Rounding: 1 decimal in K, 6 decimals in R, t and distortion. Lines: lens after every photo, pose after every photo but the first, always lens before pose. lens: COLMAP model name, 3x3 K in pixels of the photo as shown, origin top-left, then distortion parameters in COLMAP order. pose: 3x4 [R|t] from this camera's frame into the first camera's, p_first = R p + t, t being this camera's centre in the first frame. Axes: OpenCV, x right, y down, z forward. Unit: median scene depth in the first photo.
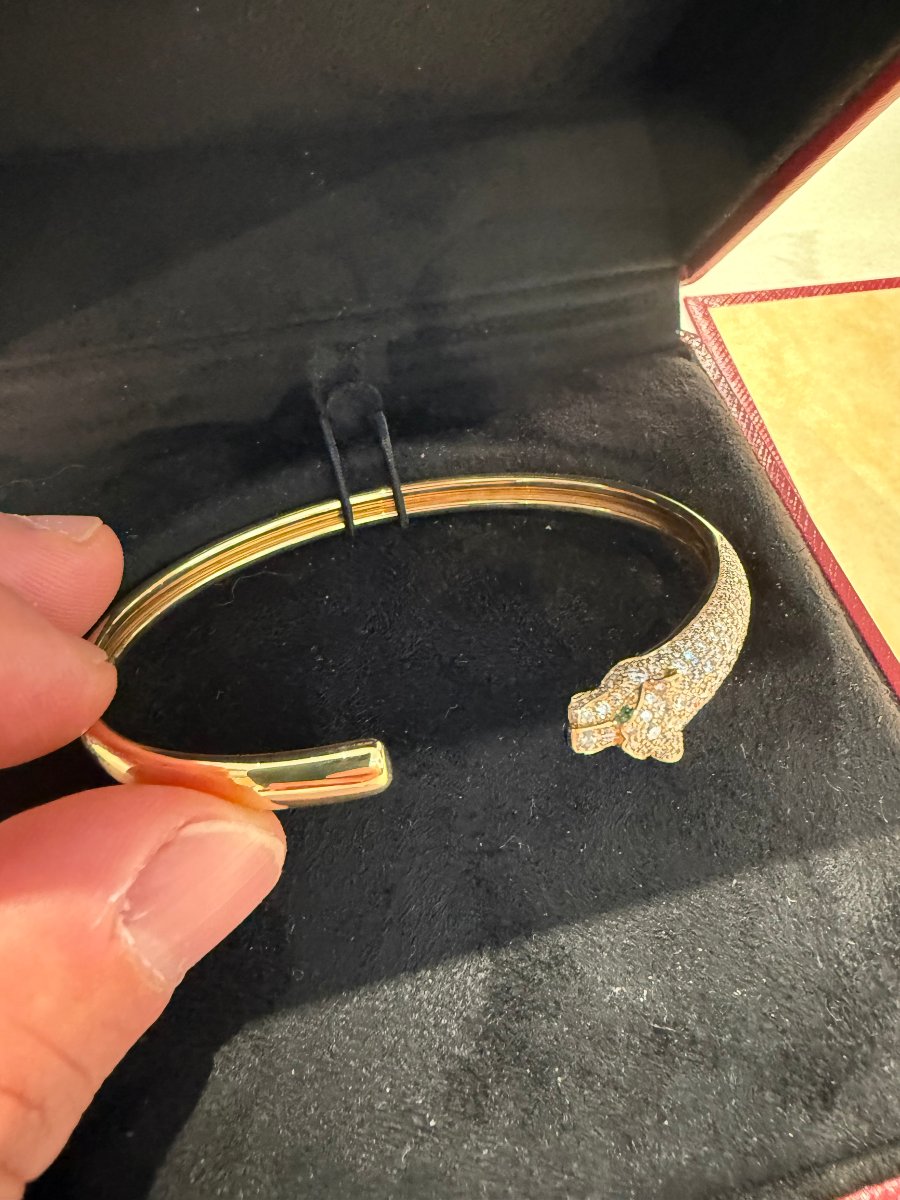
lens RADIAL K [[845.9, 0, 448.6], [0, 845.9, 548.7], [0, 0, 1]] dist [0.003721, -0.003880]
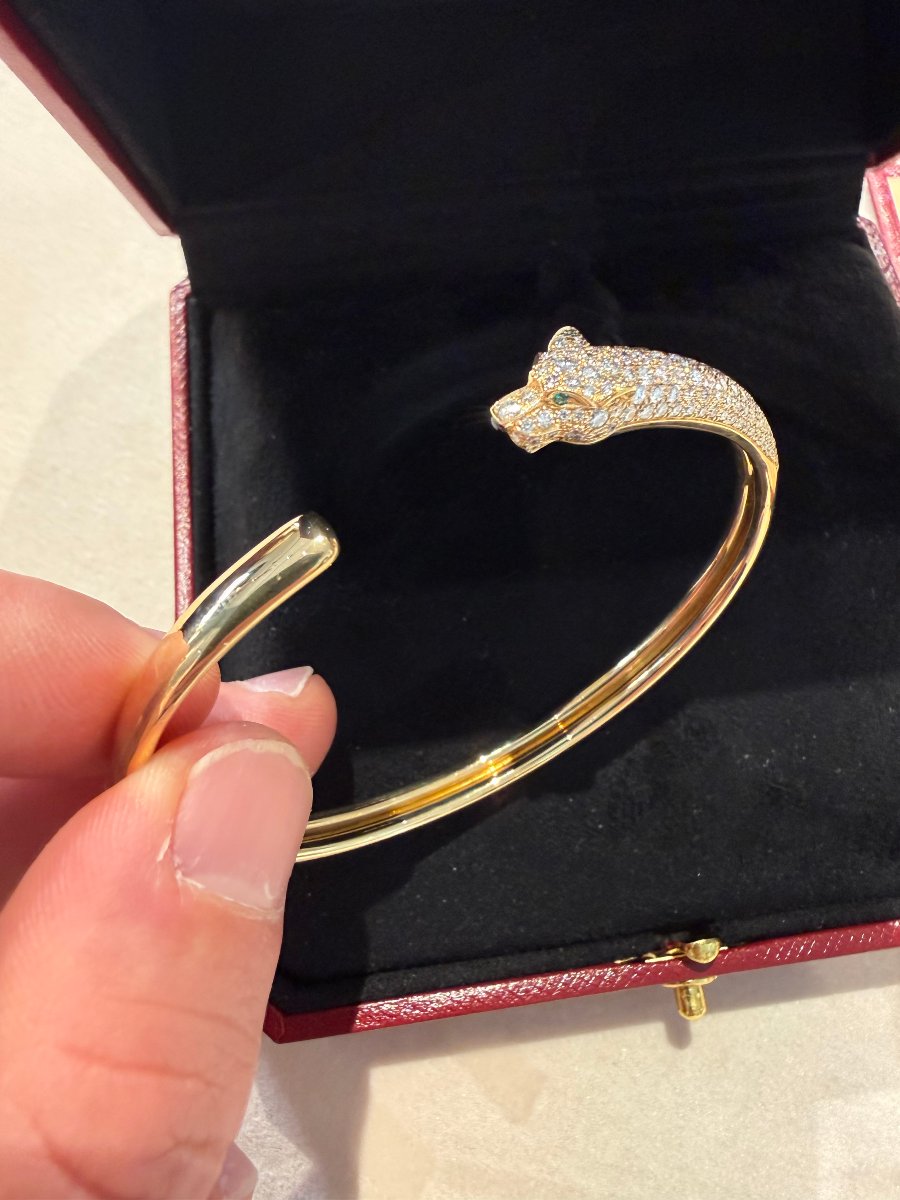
lens RADIAL K [[851.6, 0, 448.6], [0, 851.6, 549.0], [0, 0, 1]] dist [0.001526, -0.003441]
pose [[0.991891, 0.105855, -0.070332, -0.199821], [-0.091444, 0.978762, 0.183474, 0.001888], [0.088260, -0.175555, 0.980505, -0.284601]]
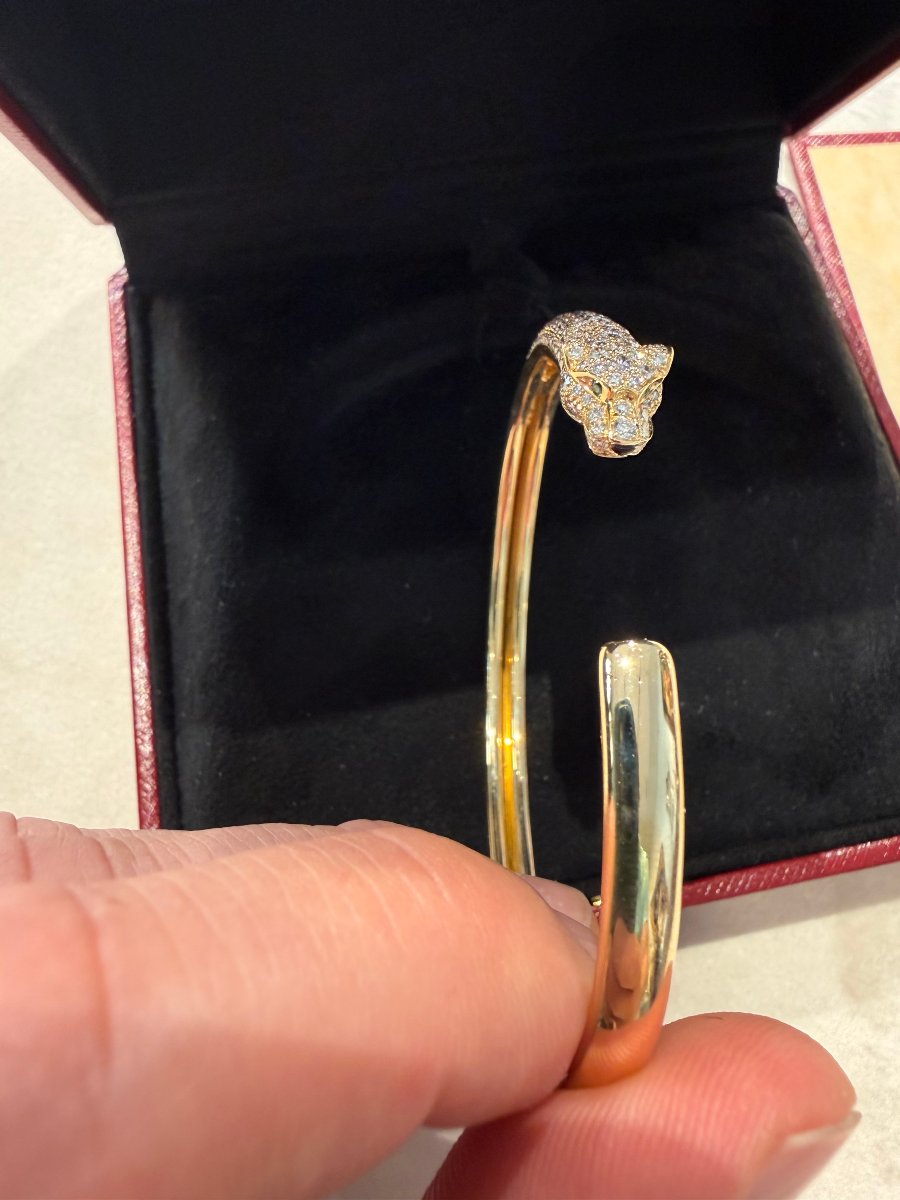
lens RADIAL K [[851.6, 0, 448.6], [0, 851.6, 549.0], [0, 0, 1]] dist [0.001526, -0.003441]
pose [[0.997545, 0.062112, -0.032343, -0.150354], [-0.054649, 0.979264, 0.195078, 0.019209], [0.043789, -0.192831, 0.980254, -0.332369]]
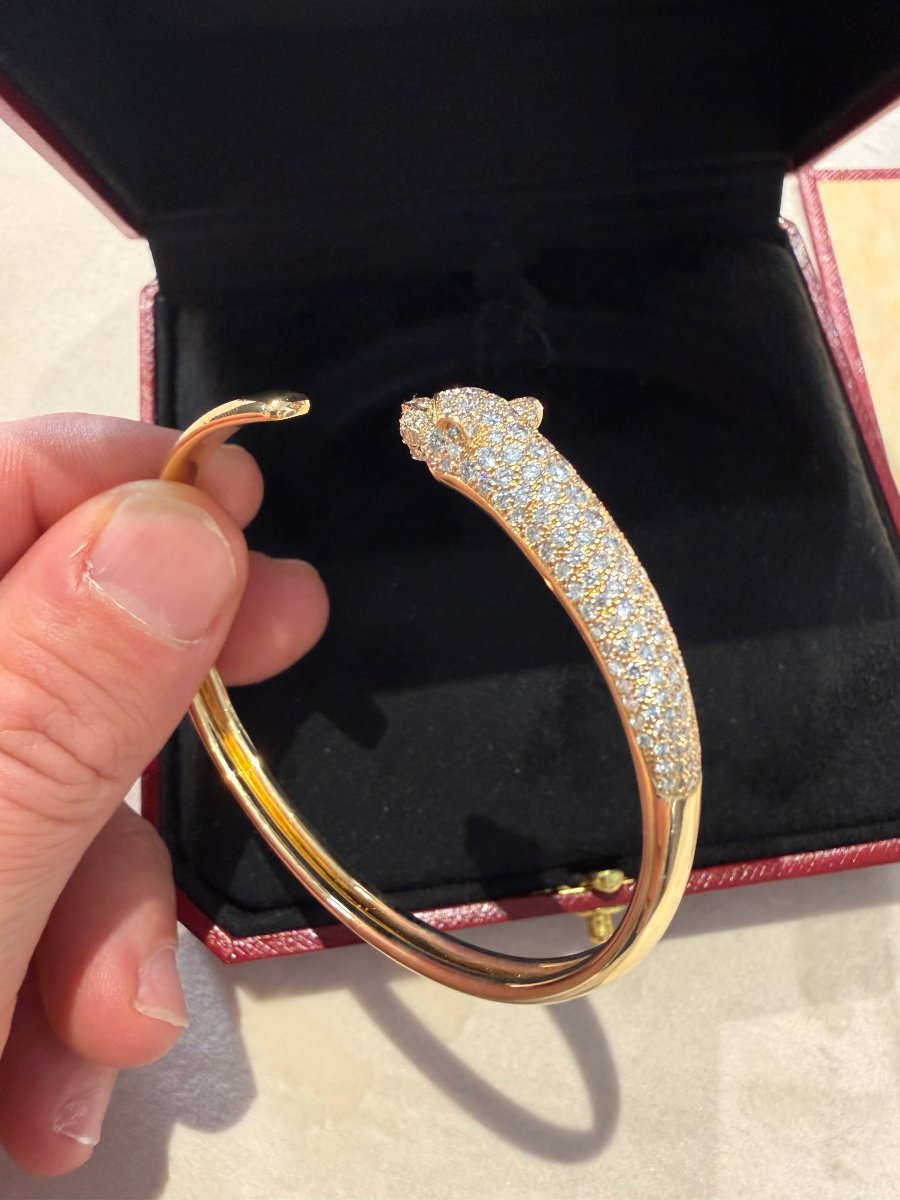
lens RADIAL K [[851.6, 0, 448.6], [0, 851.6, 549.0], [0, 0, 1]] dist [0.001526, -0.003441]
pose [[0.991980, 0.102914, -0.073372, -0.066538], [-0.087683, 0.978449, 0.186946, 0.004916], [0.091031, -0.179013, 0.979626, -0.422854]]
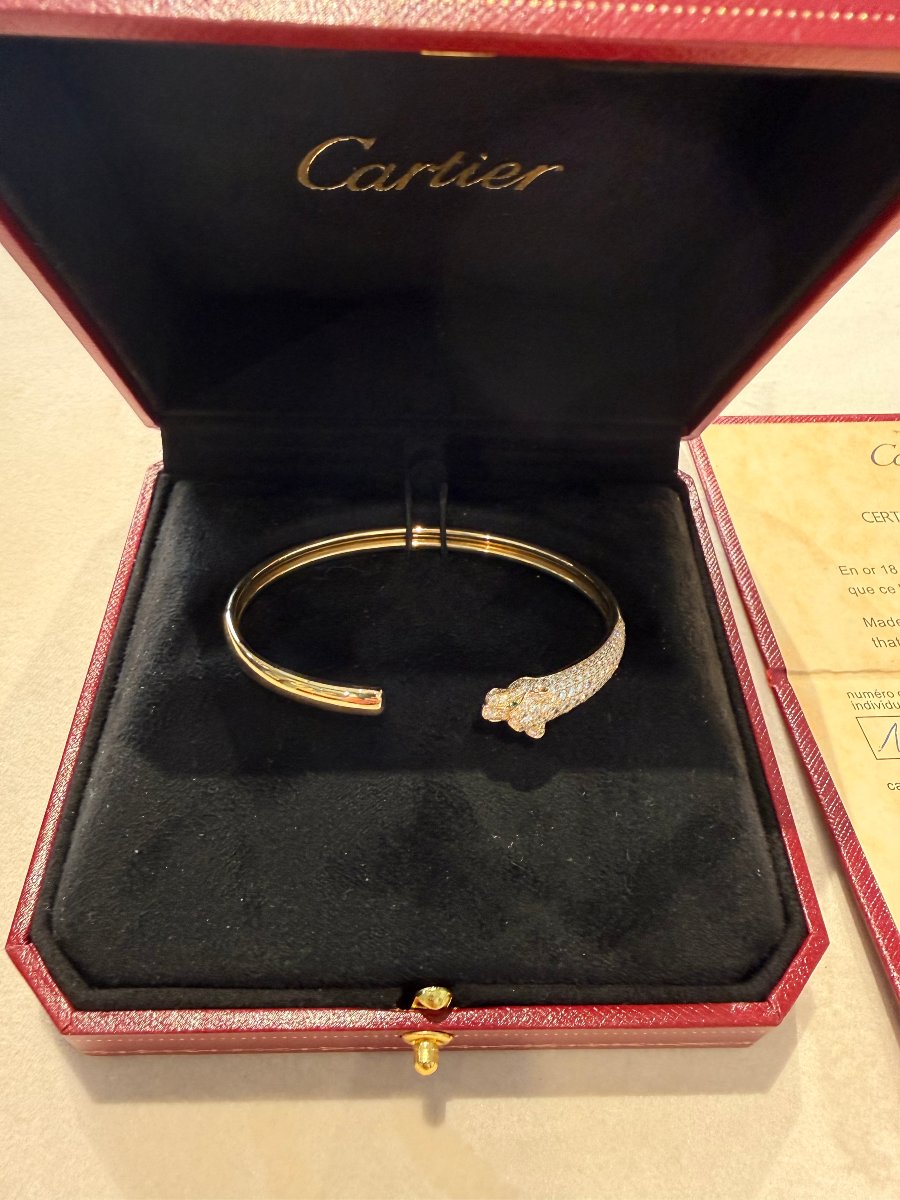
lens RADIAL K [[851.6, 0, 448.6], [0, 851.6, 549.0], [0, 0, 1]] dist [0.001526, -0.003441]
pose [[0.971205, 0.183124, -0.152402, 0.254956], [-0.202579, 0.971420, -0.123716, 0.199968], [0.125391, 0.151027, 0.980545, -0.684252]]
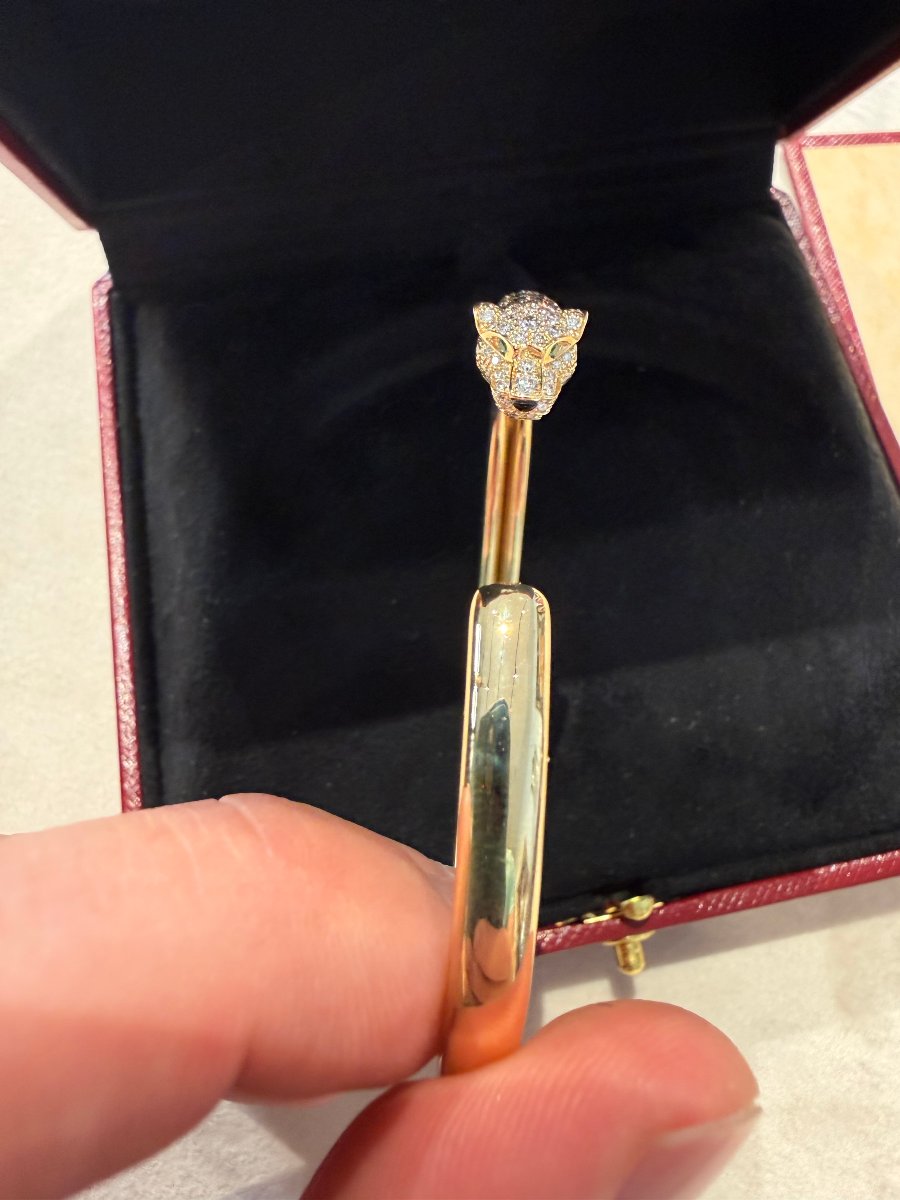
lens RADIAL K [[851.6, 0, 448.6], [0, 851.6, 549.0], [0, 0, 1]] dist [0.001526, -0.003441]
pose [[0.997780, 0.059943, -0.029003, -0.137807], [-0.052861, 0.977863, 0.202457, -0.009597], [0.040497, -0.200475, 0.978861, -0.304126]]
